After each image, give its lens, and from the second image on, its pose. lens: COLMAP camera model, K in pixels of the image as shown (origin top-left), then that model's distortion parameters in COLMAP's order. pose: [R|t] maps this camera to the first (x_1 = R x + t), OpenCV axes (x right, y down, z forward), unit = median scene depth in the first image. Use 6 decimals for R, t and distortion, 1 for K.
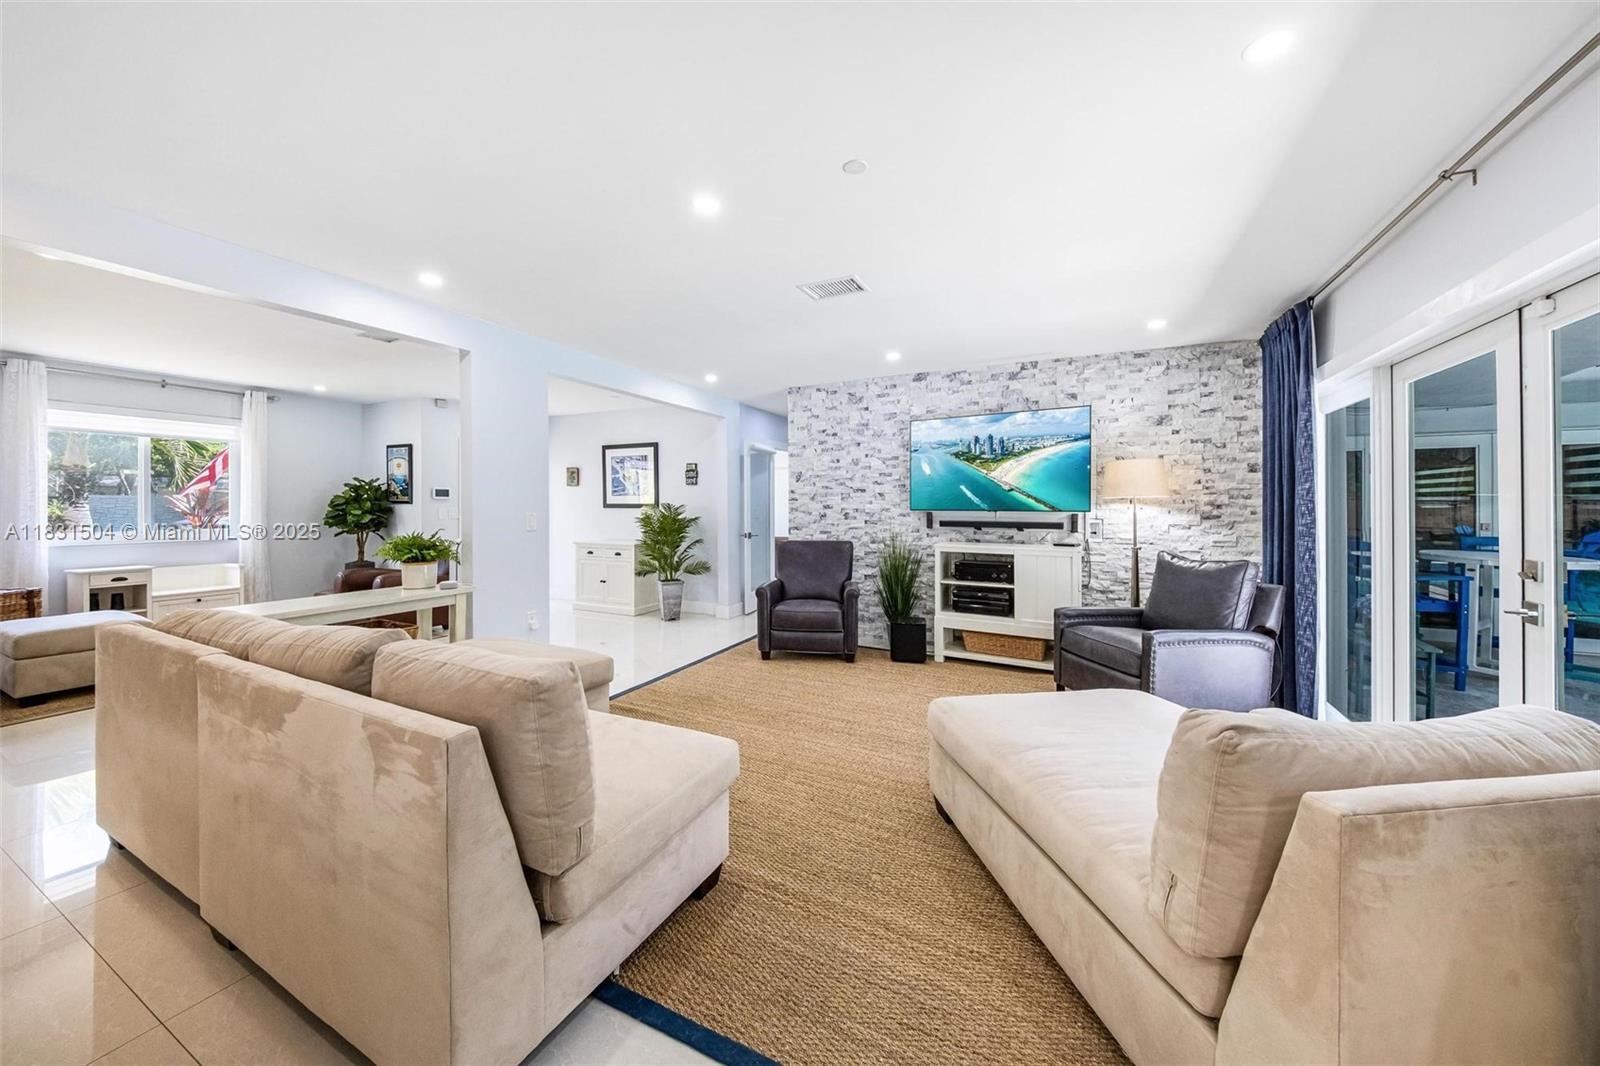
lens RADIAL K [[550.0, 0, 800.5], [0, 550.0, 517.0], [0, 0, 1]] dist [0.001472, 0.000106]
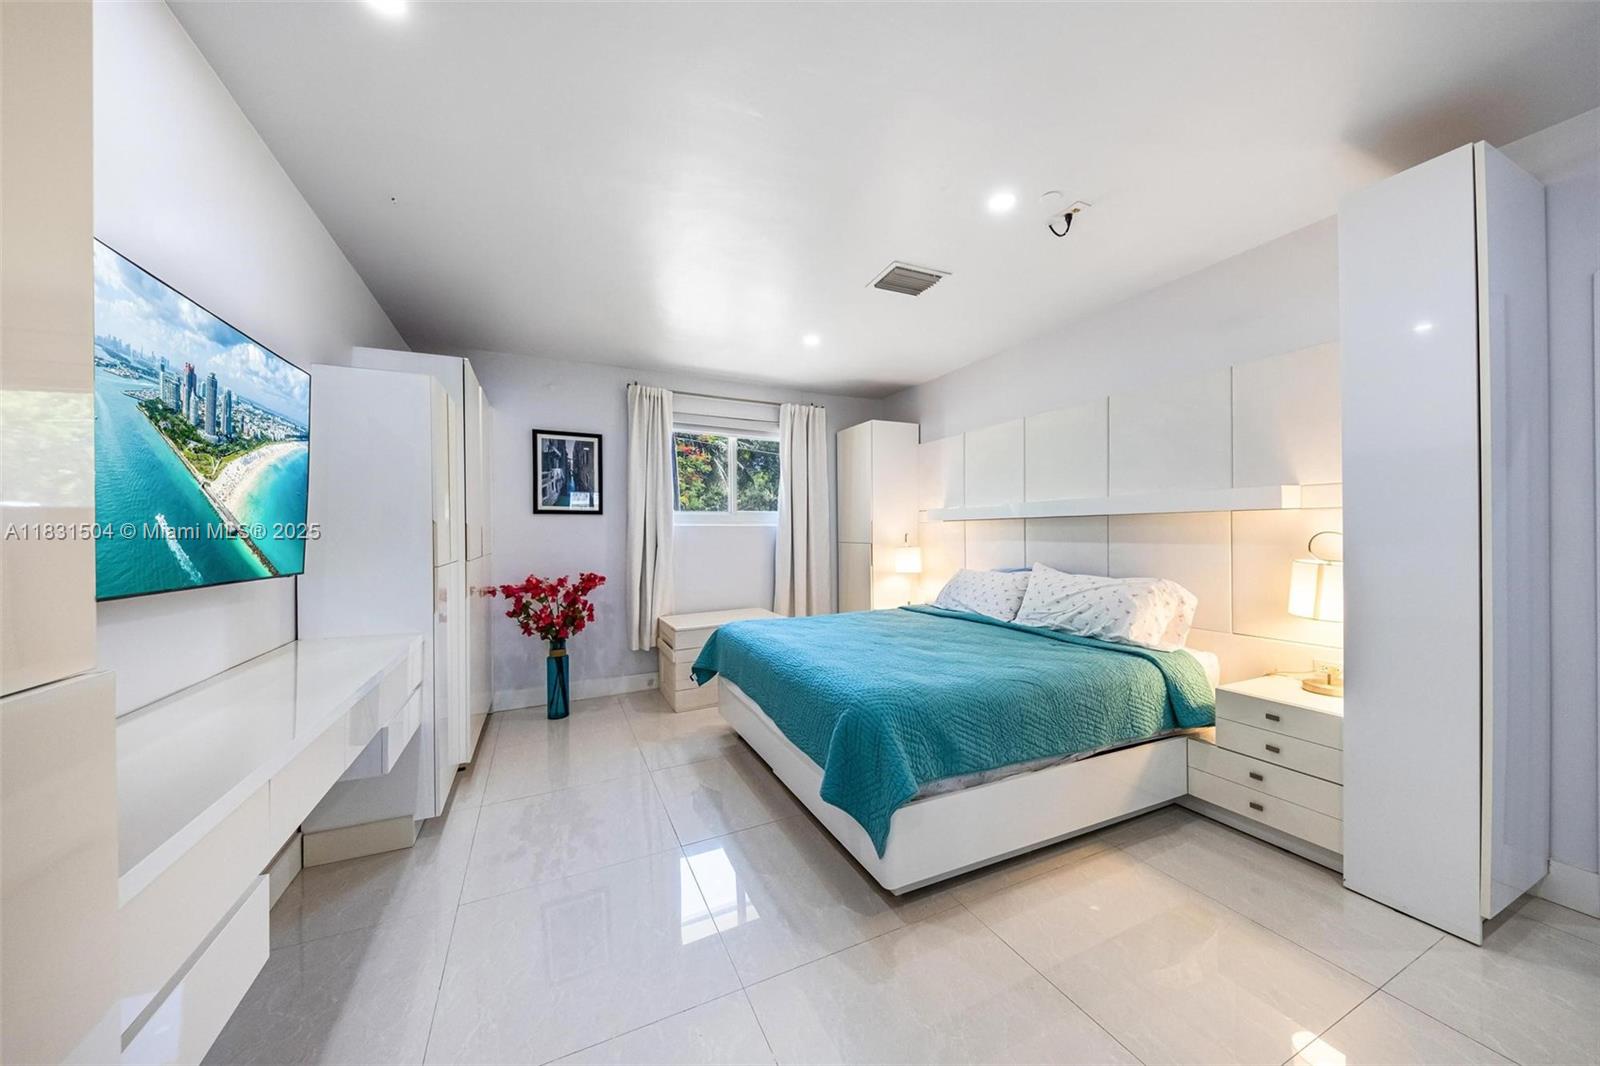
lens RADIAL K [[550.0, 0, 803.6], [0, 550.0, 532.7], [0, 0, 1]] dist [0.001472, 0.000106]
pose [[-0.786195, 0.000680, 0.617979, -0.175531], [0.005210, 0.999971, 0.005529, -0.049140], [-0.617957, 0.007567, -0.786175, 1.052408]]
